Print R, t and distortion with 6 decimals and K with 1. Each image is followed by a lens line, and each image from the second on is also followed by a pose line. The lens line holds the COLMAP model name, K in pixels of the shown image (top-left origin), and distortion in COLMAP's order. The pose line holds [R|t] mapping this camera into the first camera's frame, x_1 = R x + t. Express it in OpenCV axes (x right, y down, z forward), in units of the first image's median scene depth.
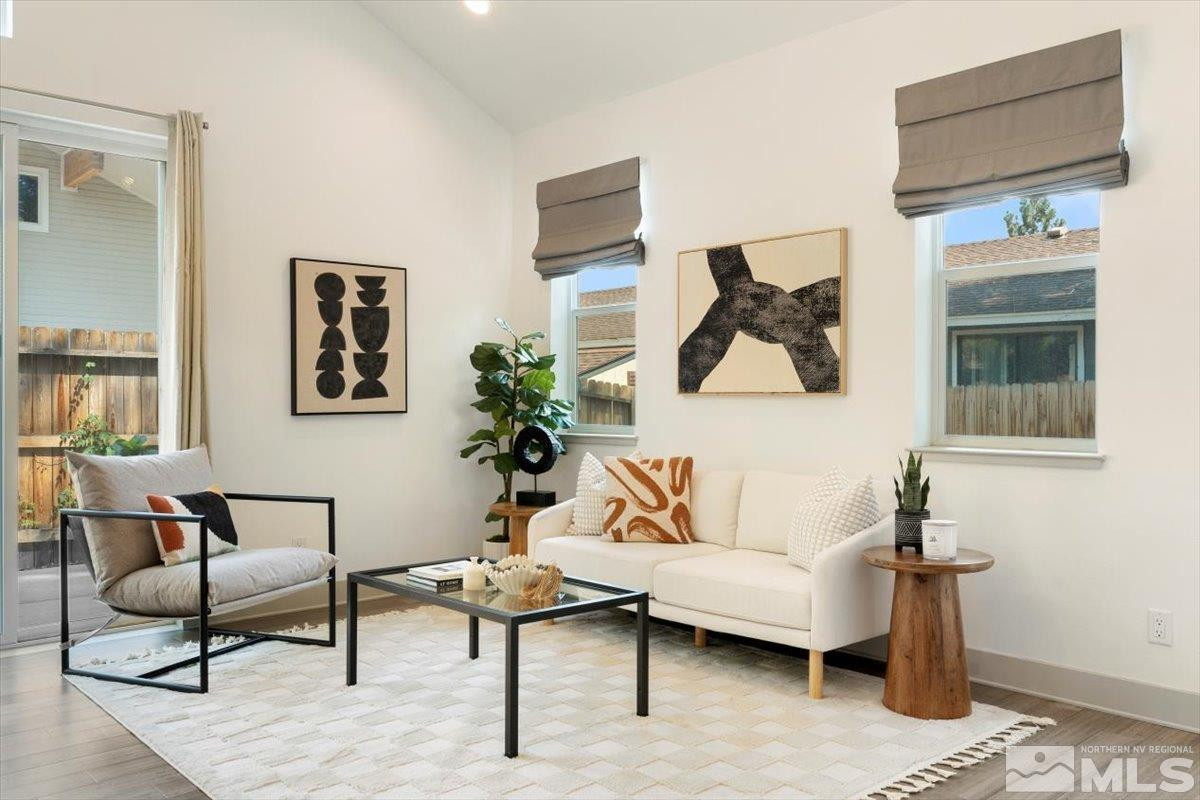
lens RADIAL K [[959.2, 0, 600.2], [0, 959.2, 400.4], [0, 0, 1]] dist [0.005322, 0.000555]
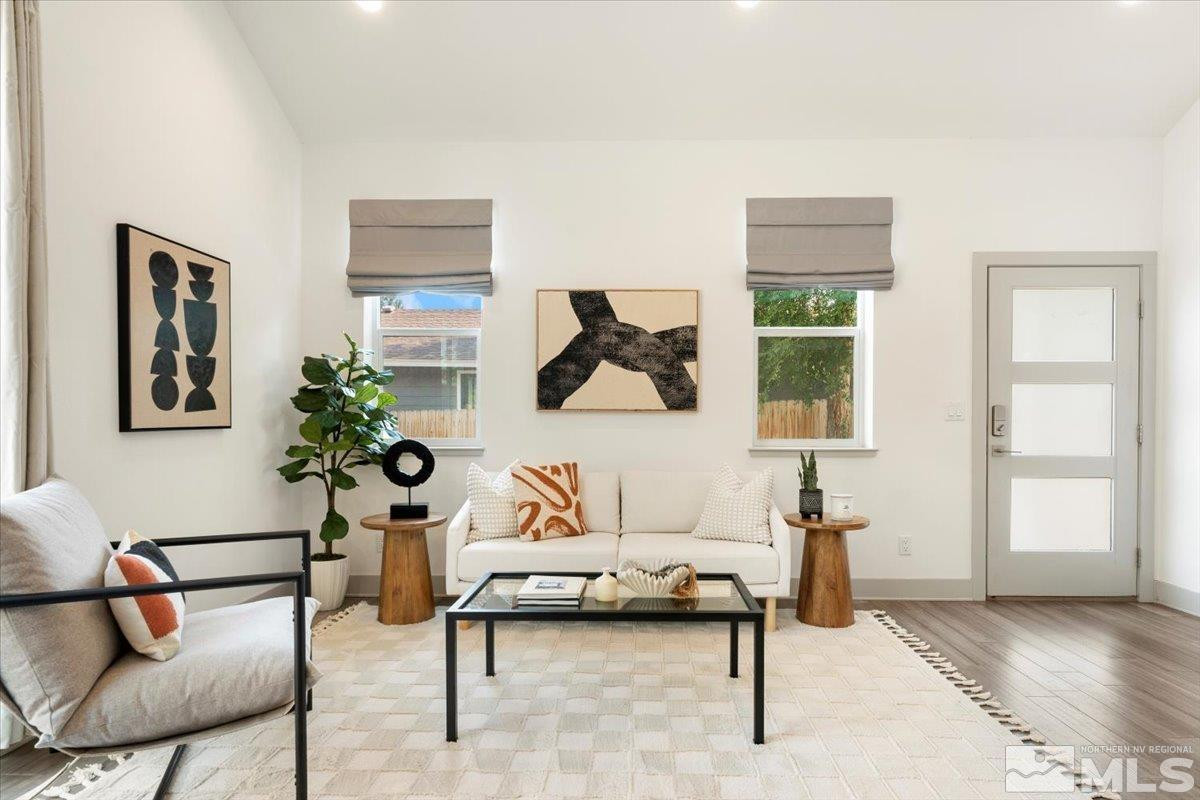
lens RADIAL K [[666.5, 0, 613.1], [0, 666.5, 430.1], [0, 0, 1]] dist [0.002026, -0.002427]
pose [[0.691877, -0.007658, 0.721975, -0.469610], [-0.000766, 0.999935, 0.011340, 0.008860], [-0.722015, -0.008399, 0.691827, 0.385426]]
